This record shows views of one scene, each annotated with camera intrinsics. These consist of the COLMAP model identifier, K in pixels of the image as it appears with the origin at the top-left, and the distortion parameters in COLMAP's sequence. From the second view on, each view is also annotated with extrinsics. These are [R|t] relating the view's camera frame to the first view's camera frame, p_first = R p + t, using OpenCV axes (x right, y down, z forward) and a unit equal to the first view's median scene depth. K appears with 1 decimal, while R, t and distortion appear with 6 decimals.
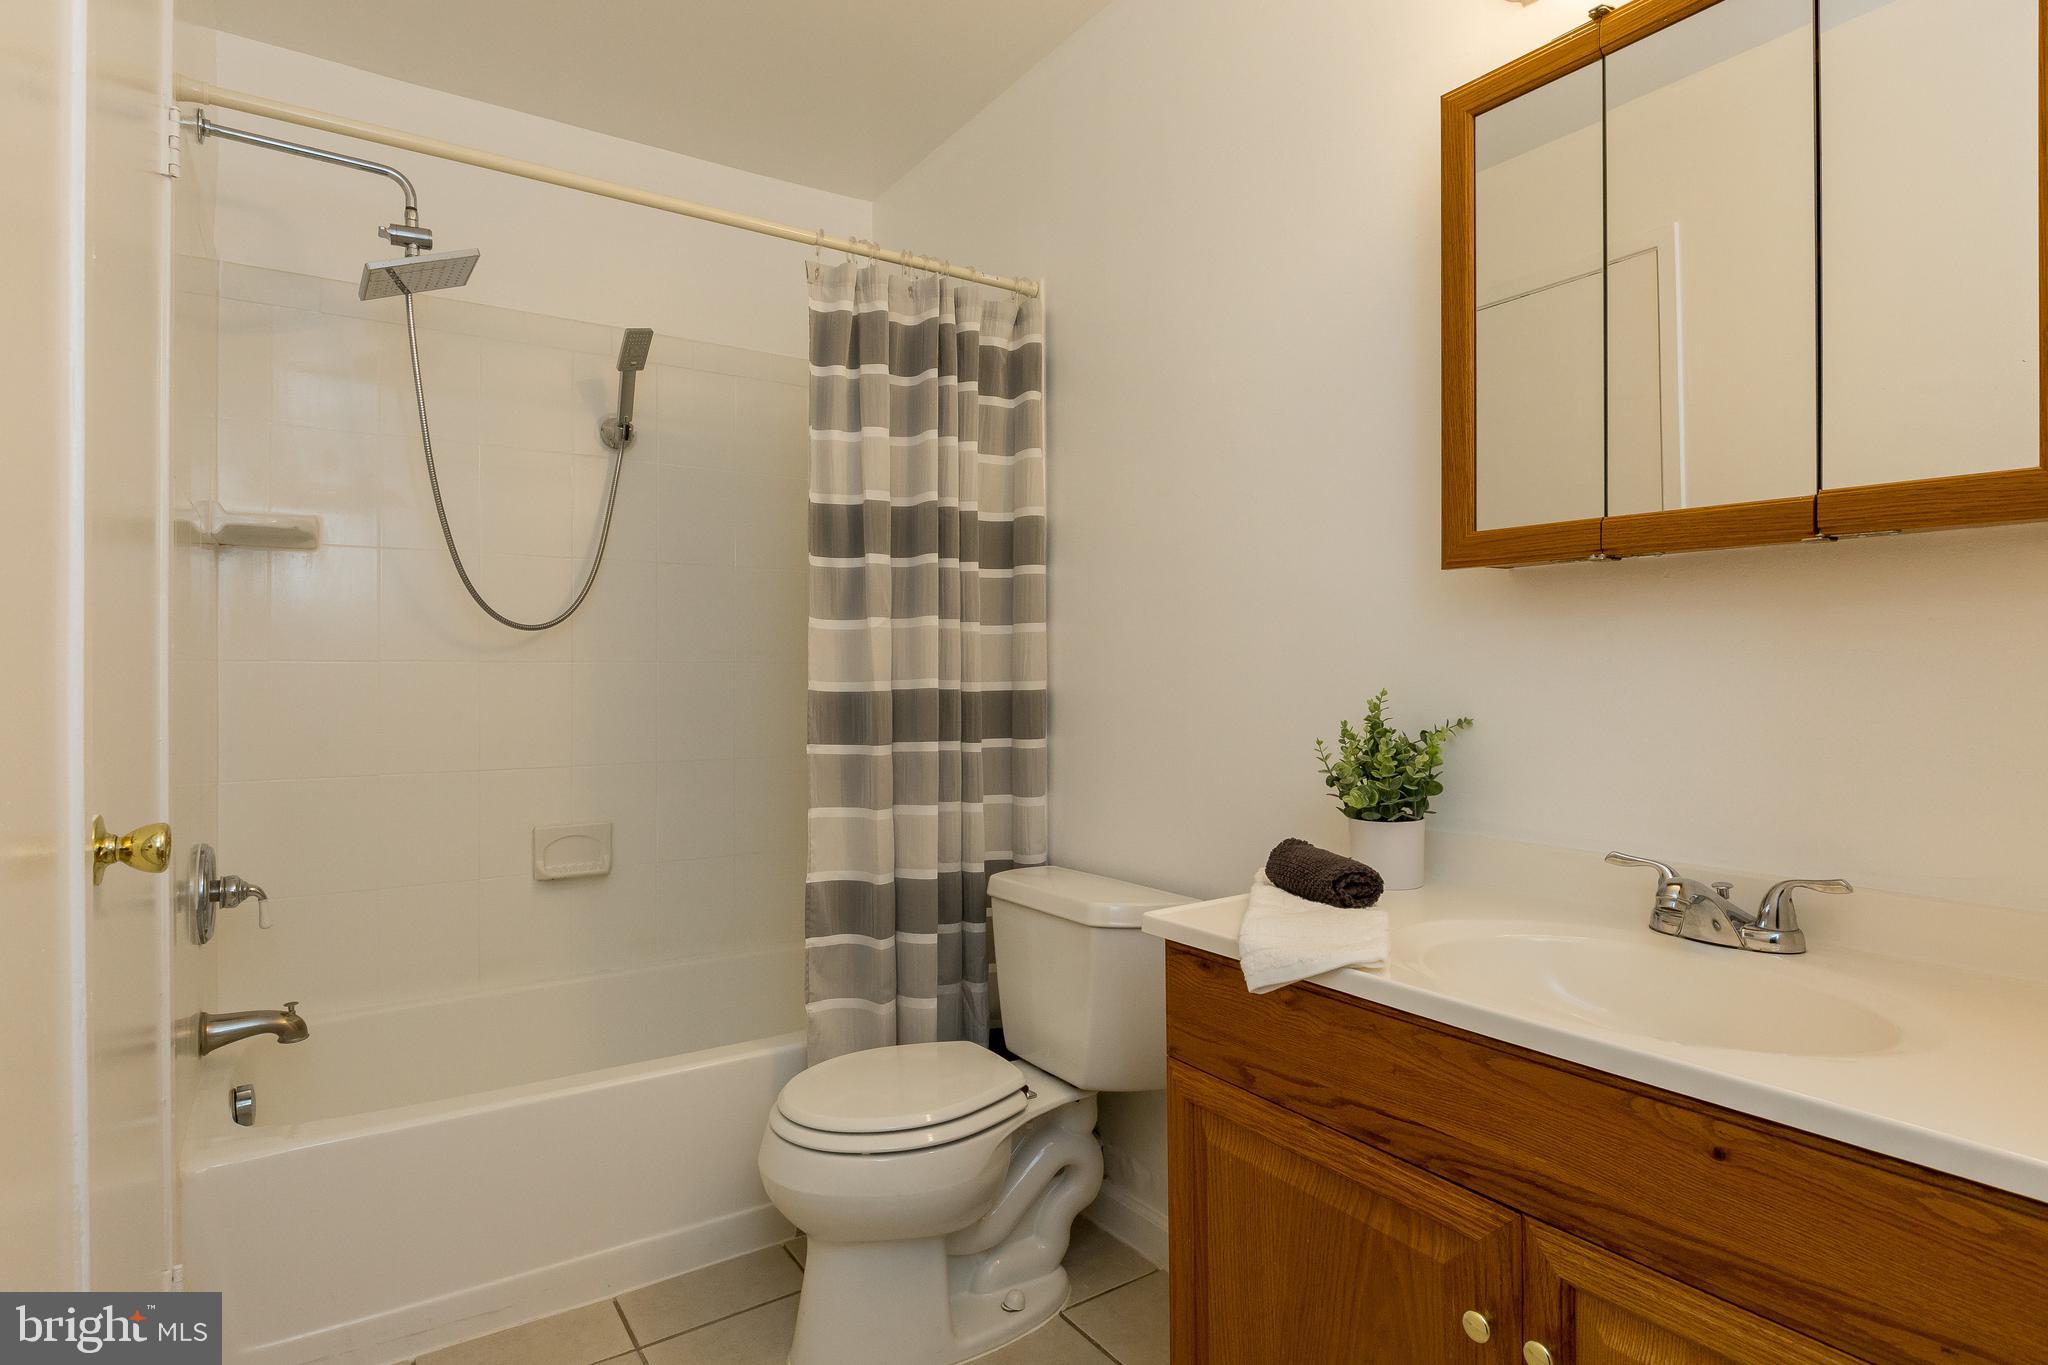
lens RADIAL K [[1061.5, 0, 1021.7], [0, 1061.5, 667.8], [0, 0, 1]] dist [0.000437, -0.000381]
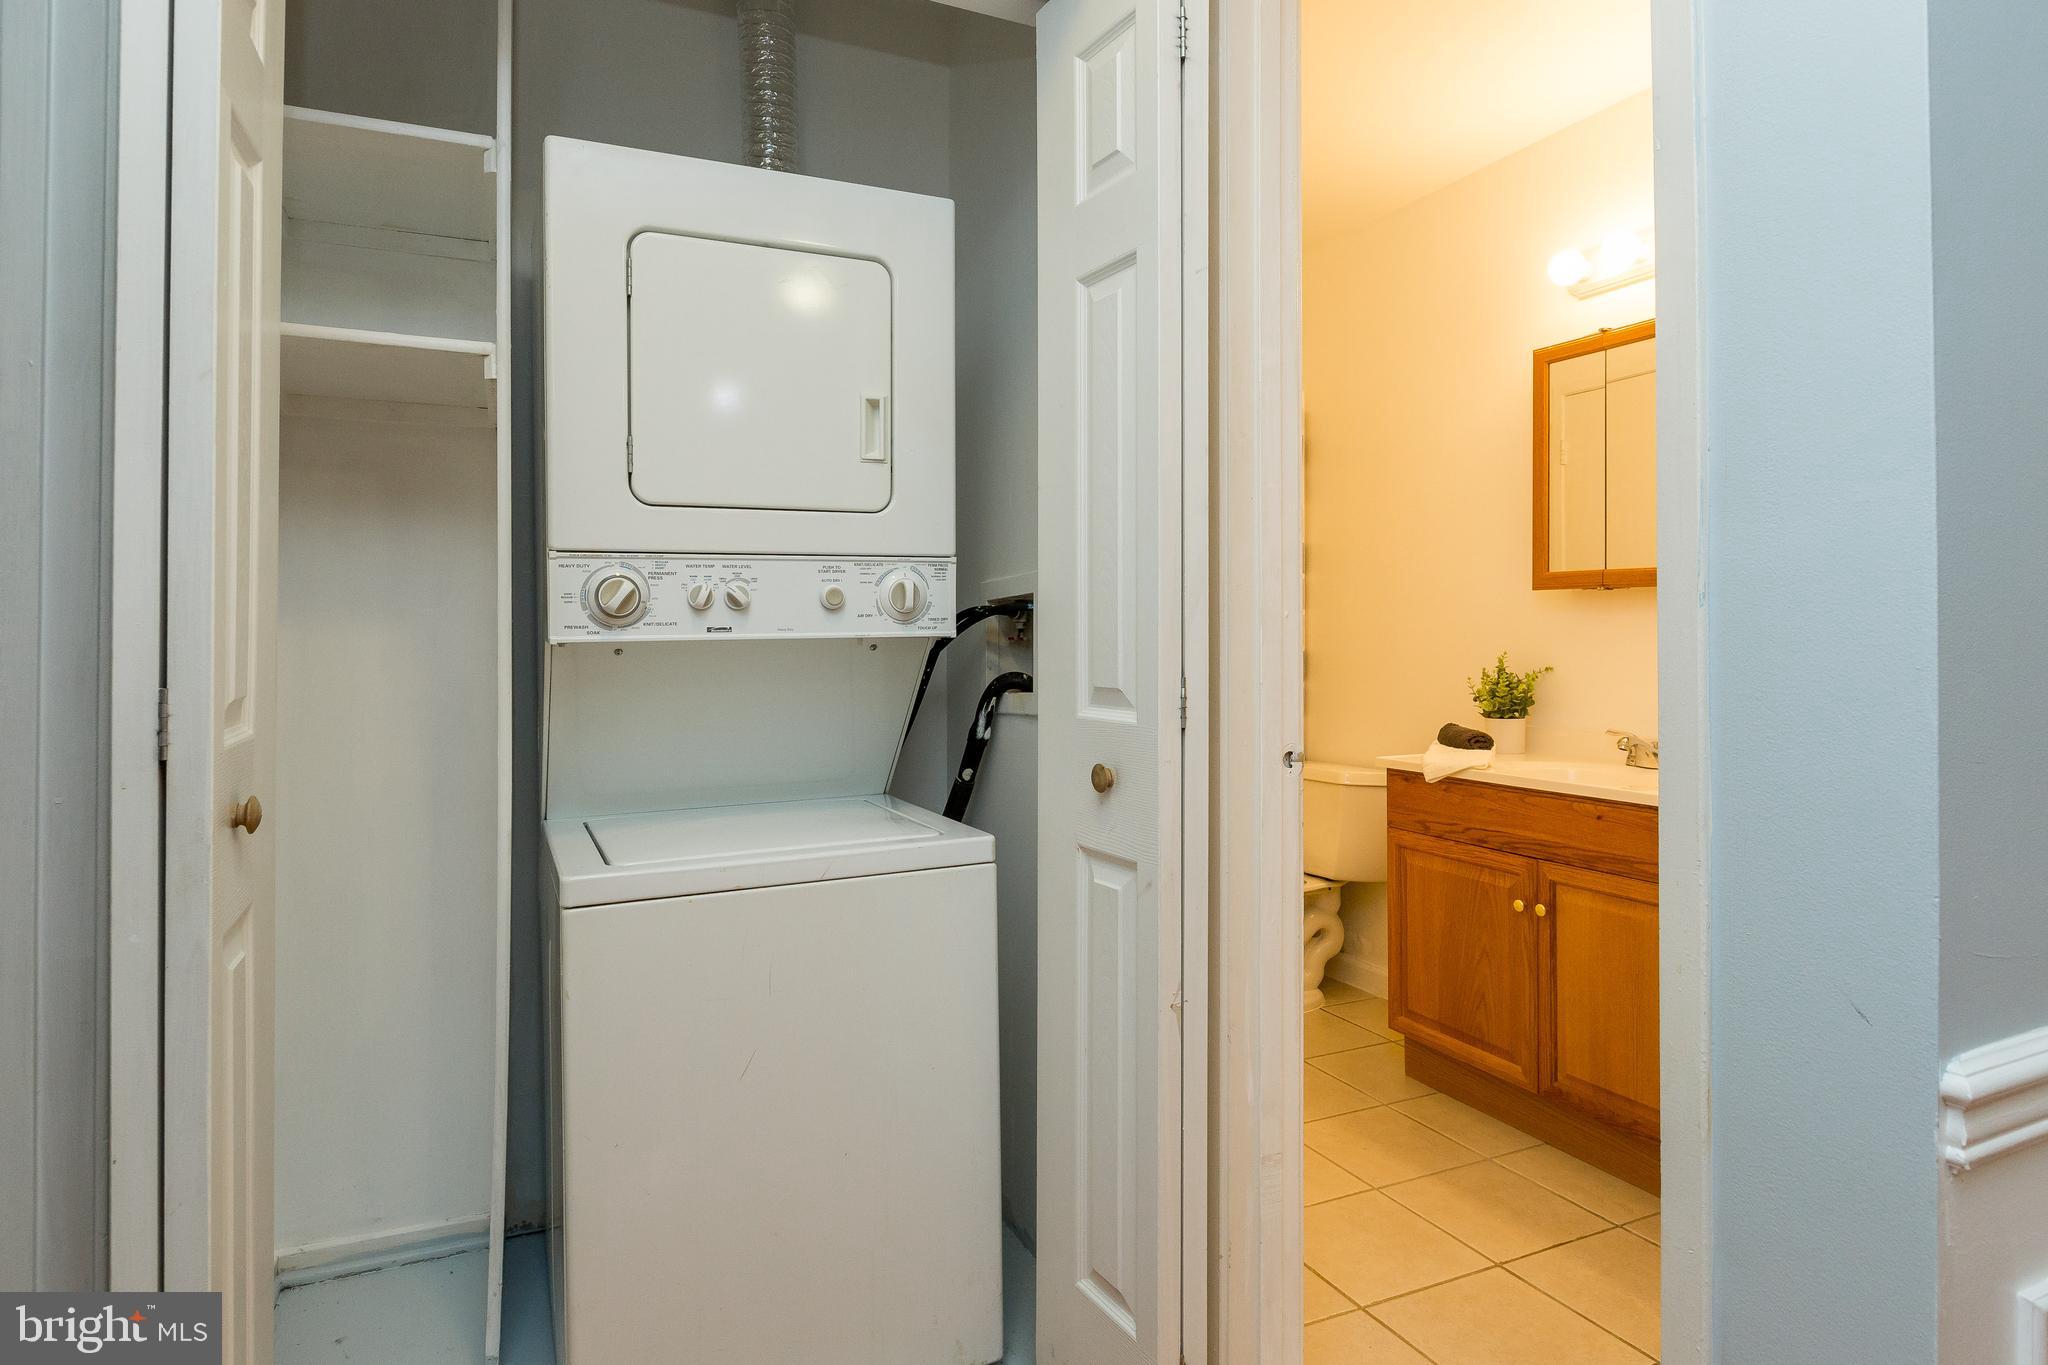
lens RADIAL K [[1095.9, 0, 1024.3], [0, 1095.9, 629.4], [0, 0, 1]] dist [-0.002722, -0.000174]
pose [[0.985571, 0.004395, -0.169205, -0.218002], [-0.005078, 0.999981, -0.003607, -0.009372], [0.169186, 0.004414, 0.985574, -1.333115]]
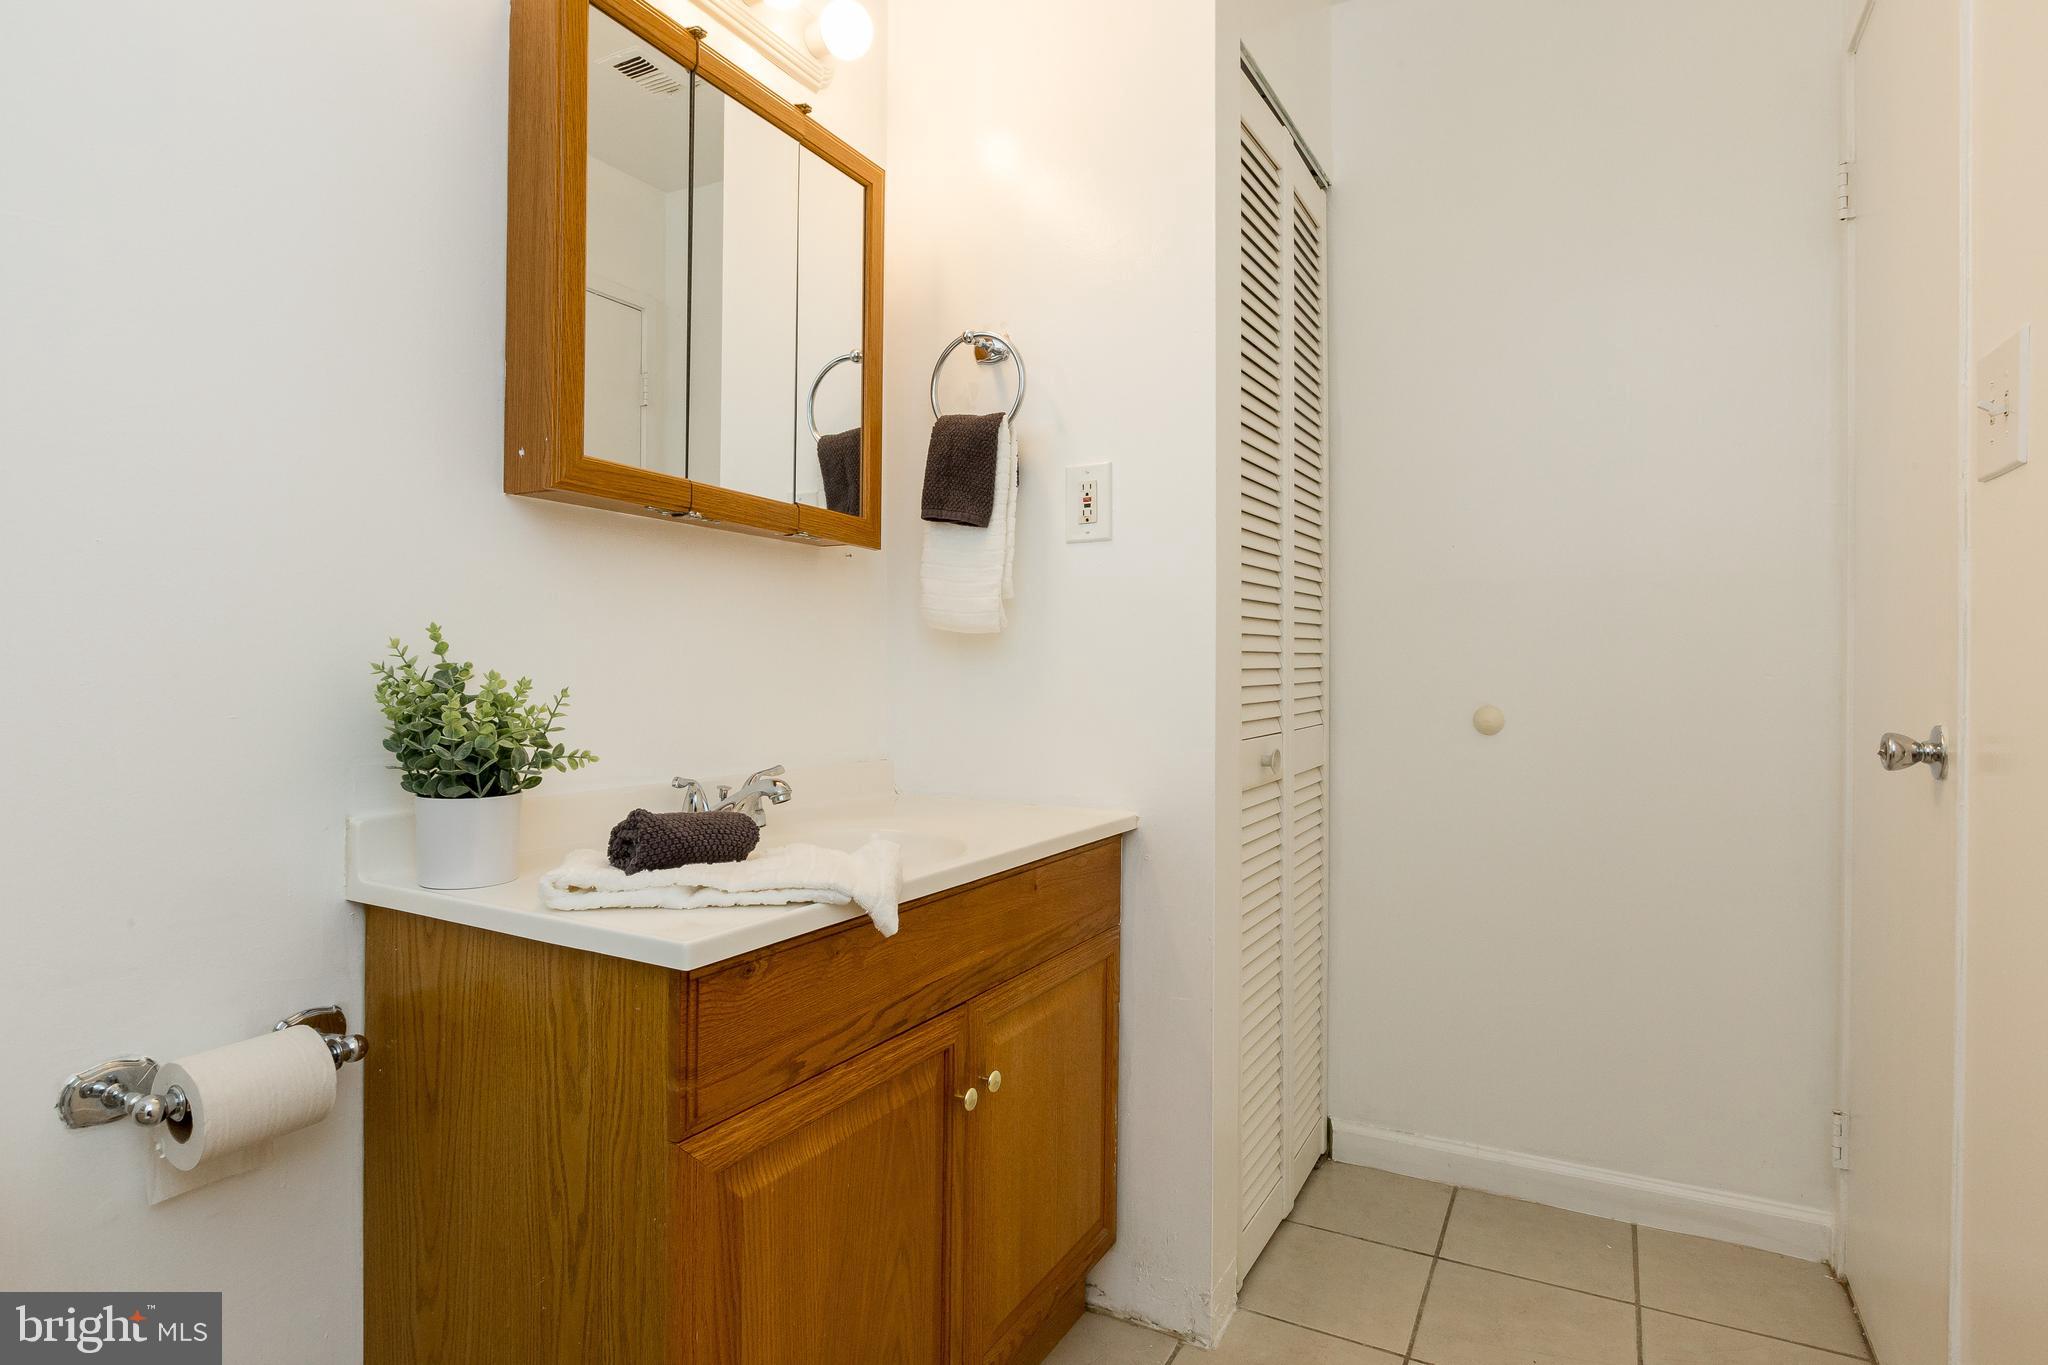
lens RADIAL K [[1085.0, 0, 1024.0], [0, 1085.0, 682.5], [0, 0, 1]] dist [-0.001647, -0.000182]
pose [[-0.470775, 0.001442, 0.882252, -0.631527], [-0.008727, 0.999942, -0.006290, 0.076452], [-0.882210, -0.010661, -0.470735, 1.227488]]
